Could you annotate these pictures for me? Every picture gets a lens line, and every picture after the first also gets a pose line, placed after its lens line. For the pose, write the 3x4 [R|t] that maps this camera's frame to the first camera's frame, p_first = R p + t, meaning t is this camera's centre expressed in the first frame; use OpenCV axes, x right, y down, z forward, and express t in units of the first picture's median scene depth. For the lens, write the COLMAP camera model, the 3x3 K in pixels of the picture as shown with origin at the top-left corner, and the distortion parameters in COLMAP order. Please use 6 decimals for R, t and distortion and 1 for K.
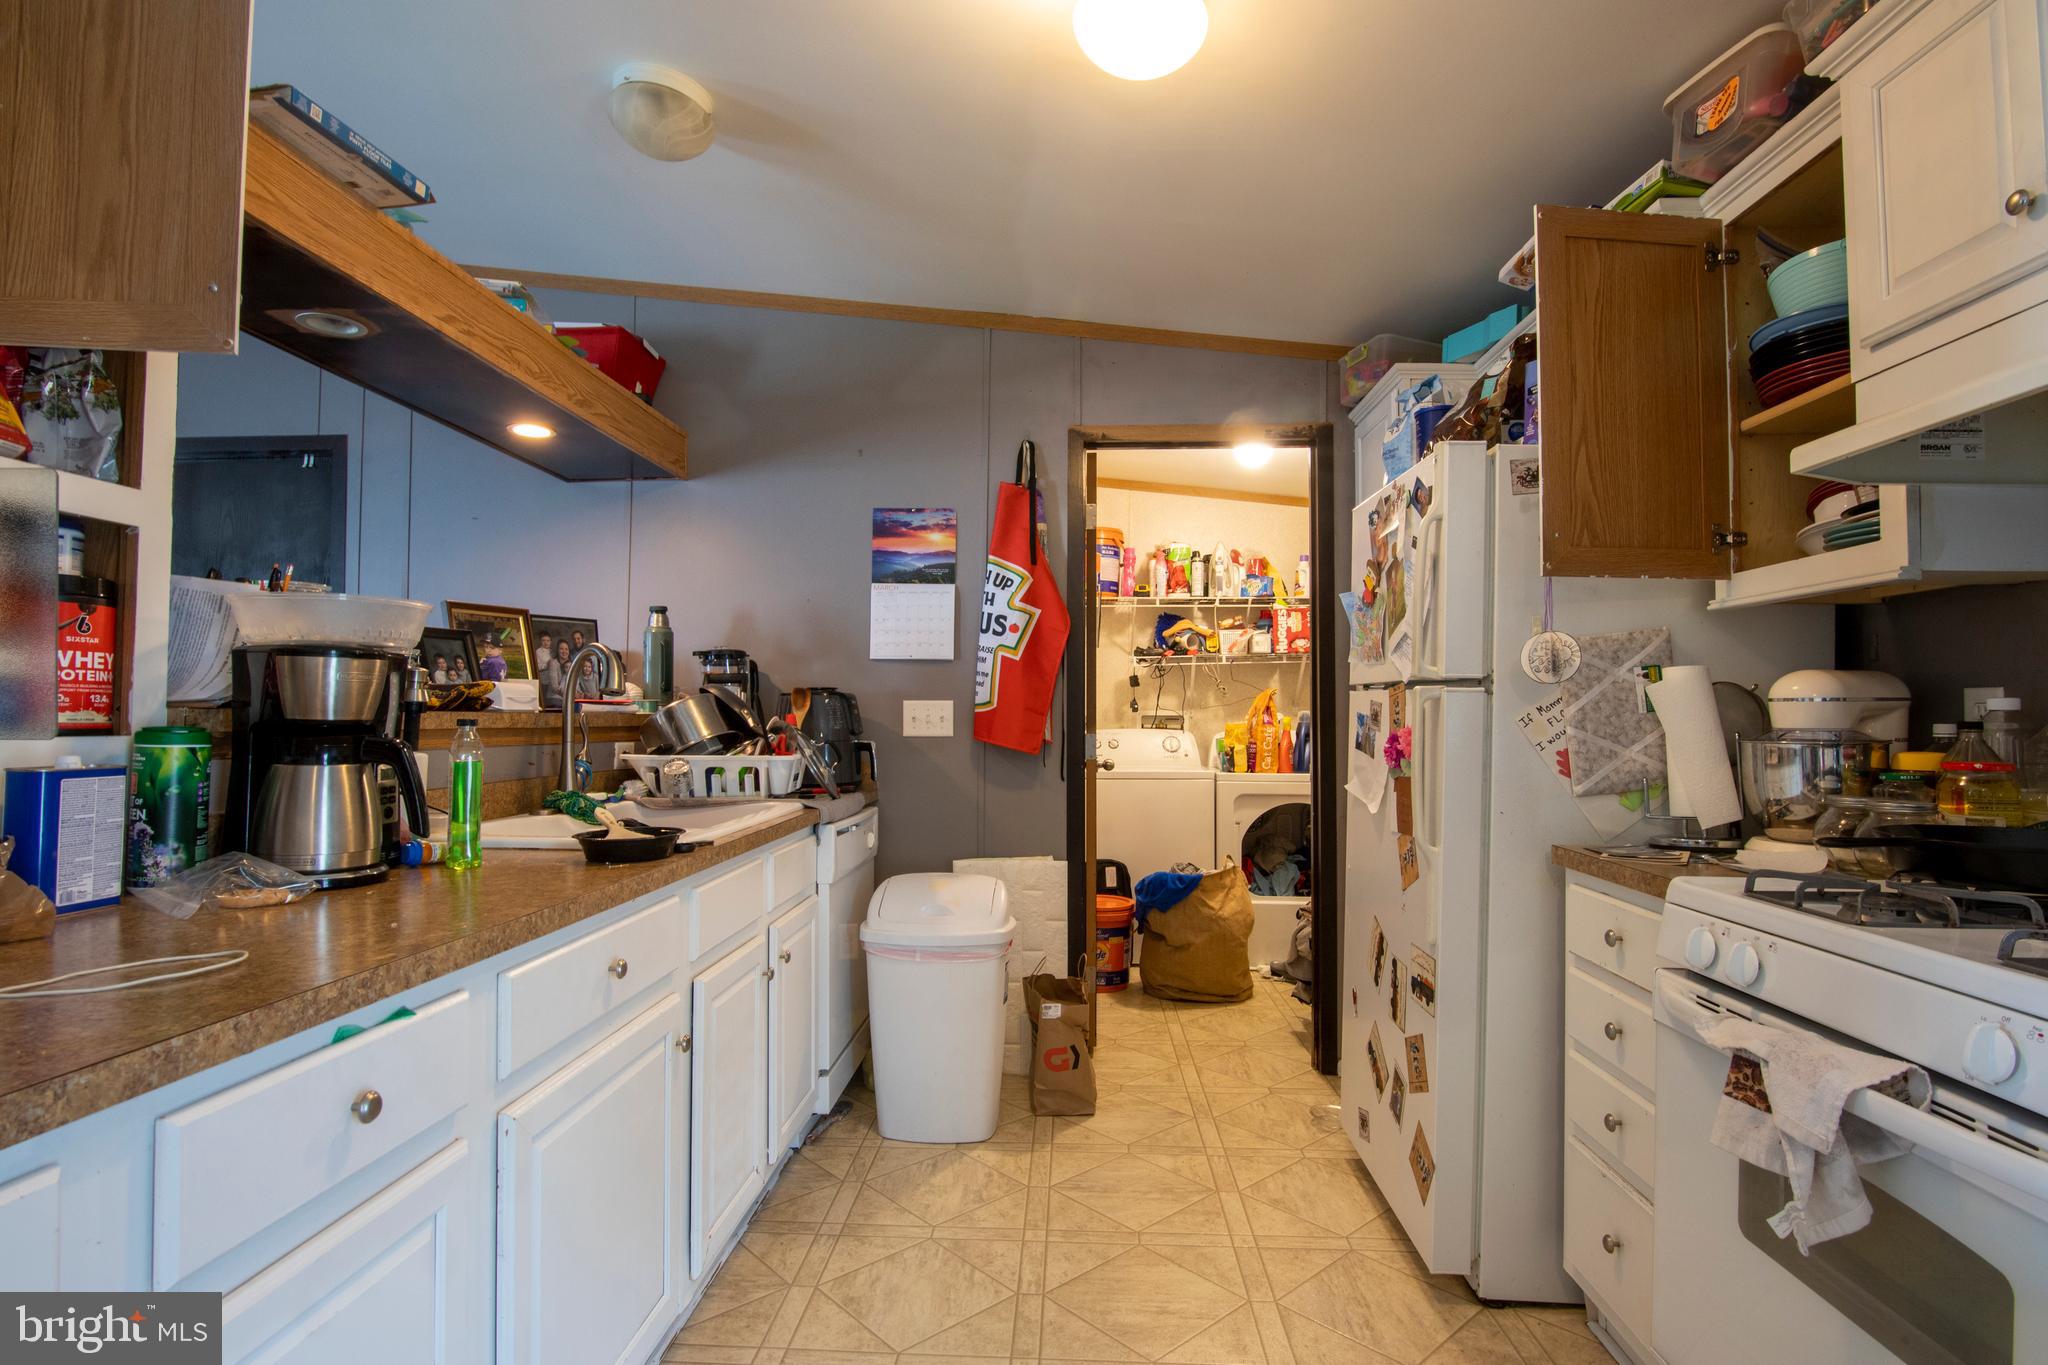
lens RADIAL K [[1013.7, 0, 1024.0], [0, 1013.7, 682.5], [0, 0, 1]] dist [-0.019194, 0.000371]
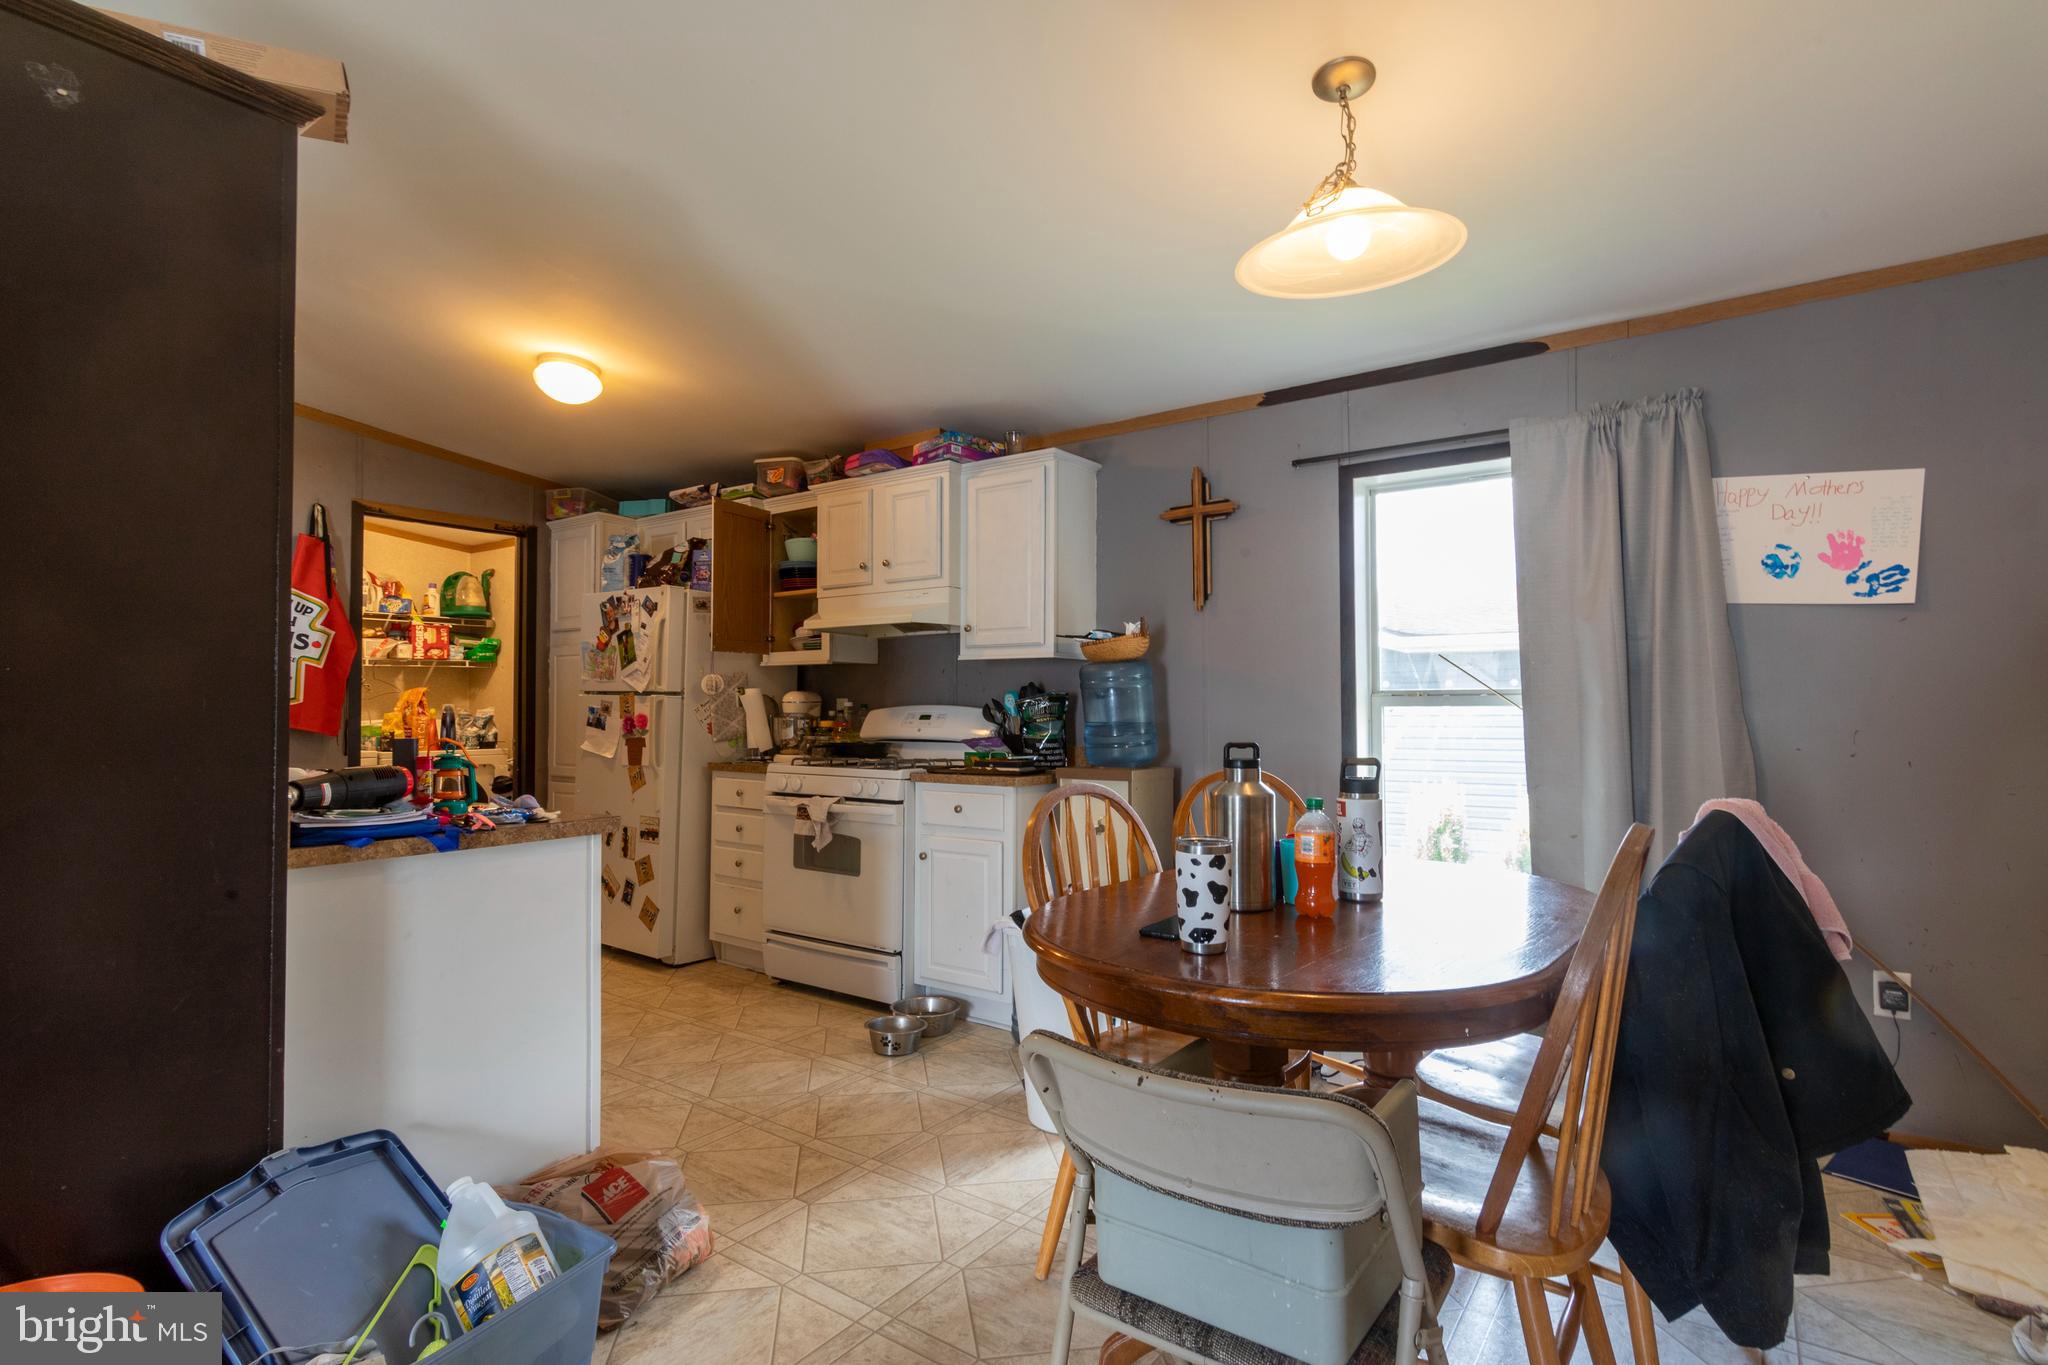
lens RADIAL K [[1013.7, 0, 1024.0], [0, 1013.7, 682.5], [0, 0, 1]] dist [-0.019194, 0.000371]
pose [[0.536598, 0.017801, 0.843650, -1.090126], [-0.026540, 0.999639, -0.004212, -0.037664], [-0.843420, -0.020131, 0.536877, -0.906023]]
